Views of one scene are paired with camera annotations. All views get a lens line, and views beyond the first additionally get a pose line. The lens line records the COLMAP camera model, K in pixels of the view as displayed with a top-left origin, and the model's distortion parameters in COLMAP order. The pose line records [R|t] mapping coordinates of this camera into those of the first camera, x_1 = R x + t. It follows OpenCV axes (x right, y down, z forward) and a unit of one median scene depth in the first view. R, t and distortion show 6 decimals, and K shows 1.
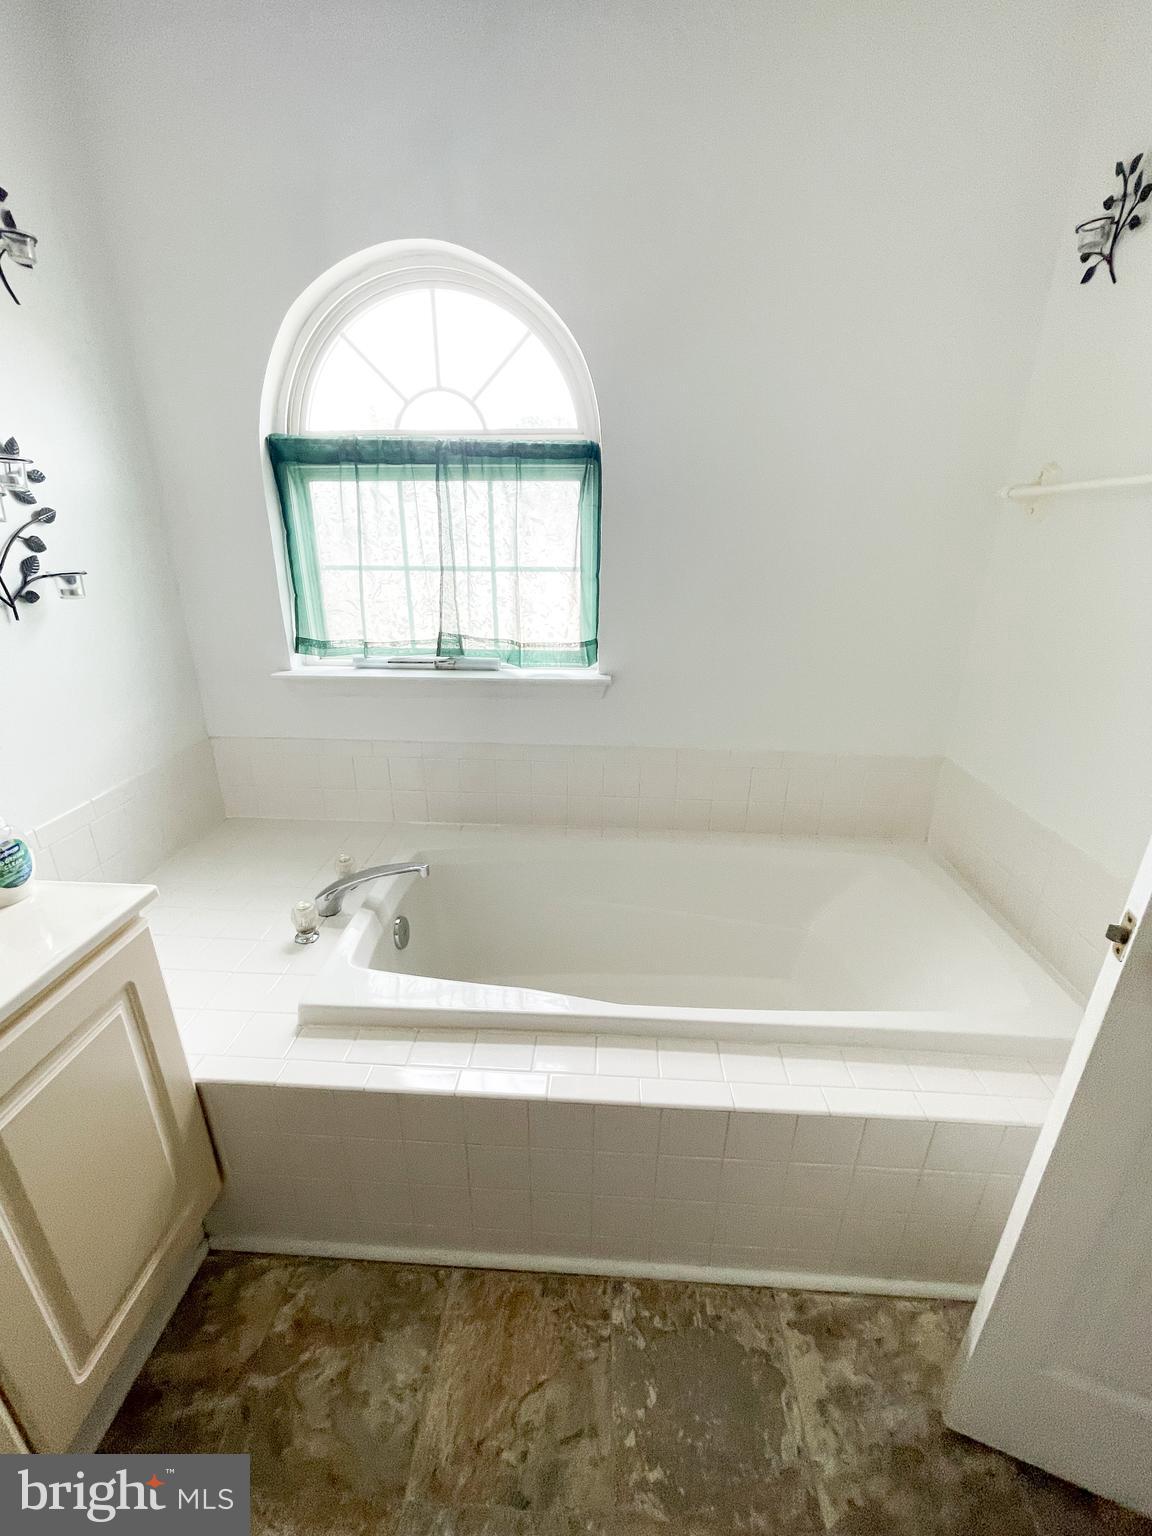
lens RADIAL K [[614.3, 0, 573.3], [0, 614.3, 762.7], [0, 0, 1]] dist [-0.003567, -0.000776]
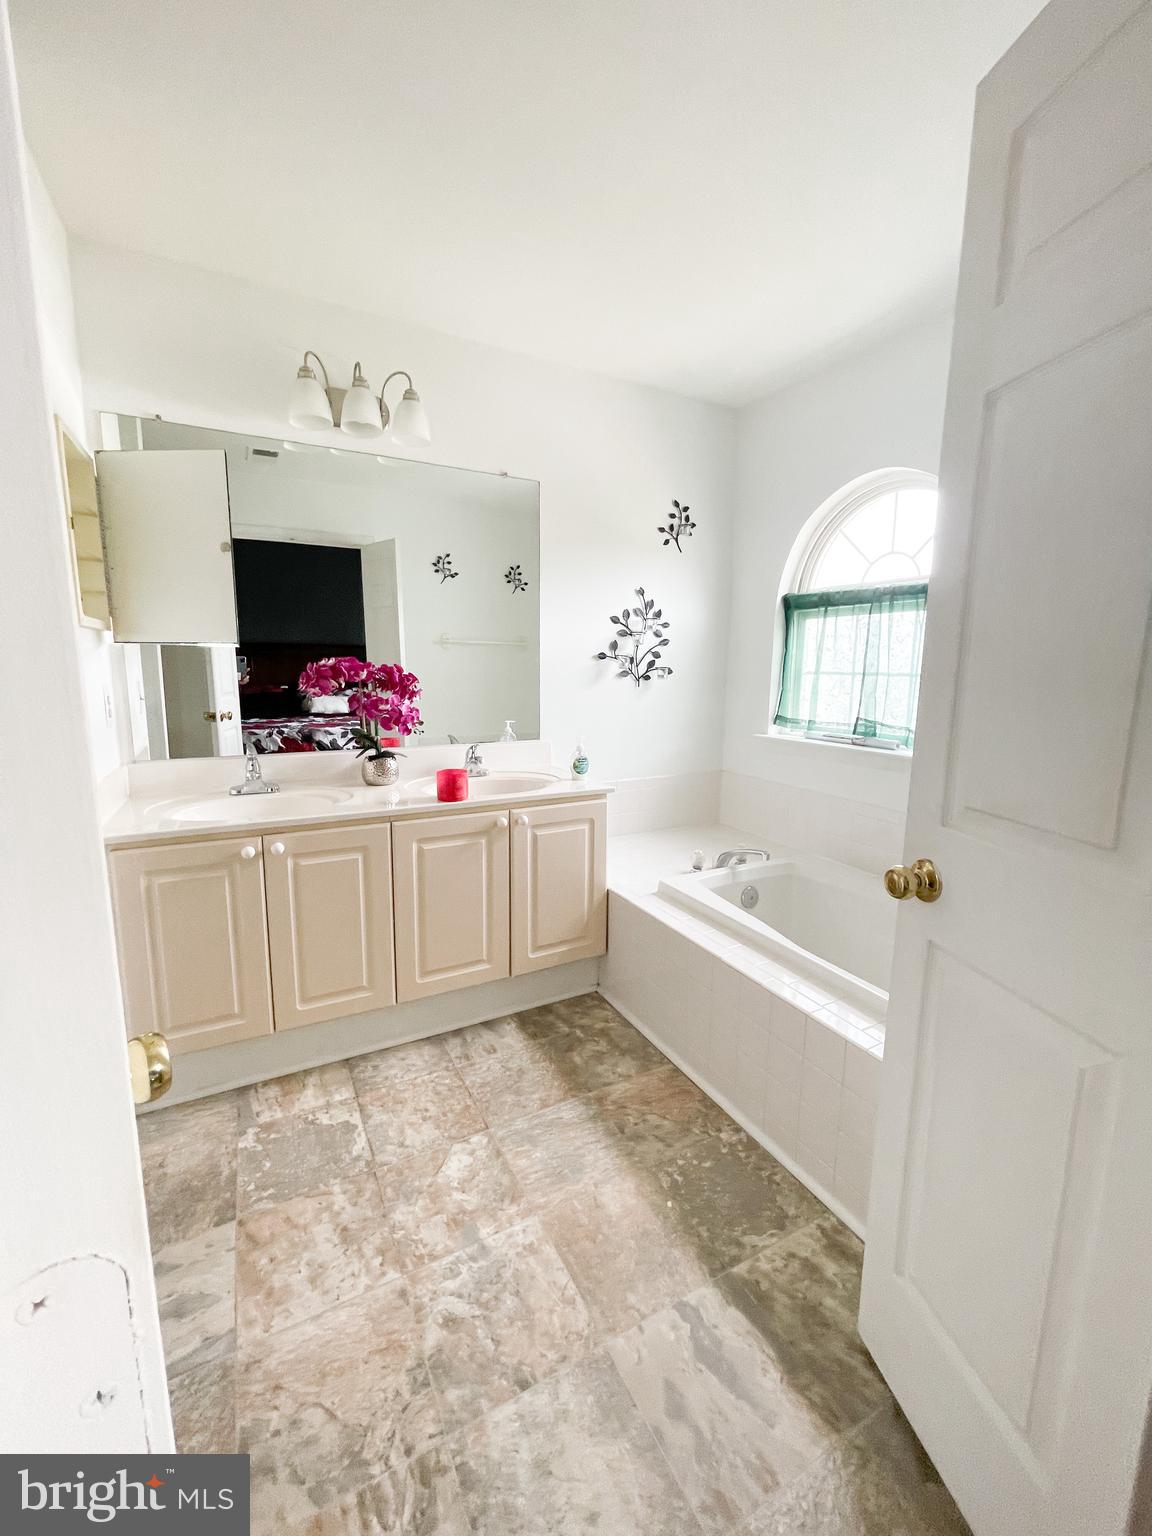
lens RADIAL K [[614.3, 0, 568.5], [0, 614.3, 762.5], [0, 0, 1]] dist [-0.003567, -0.000776]
pose [[0.512556, 0.138735, -0.847372, 0.866089], [-0.305240, 0.951840, -0.028793, 0.164806], [0.802568, 0.273410, 0.530219, -0.298881]]
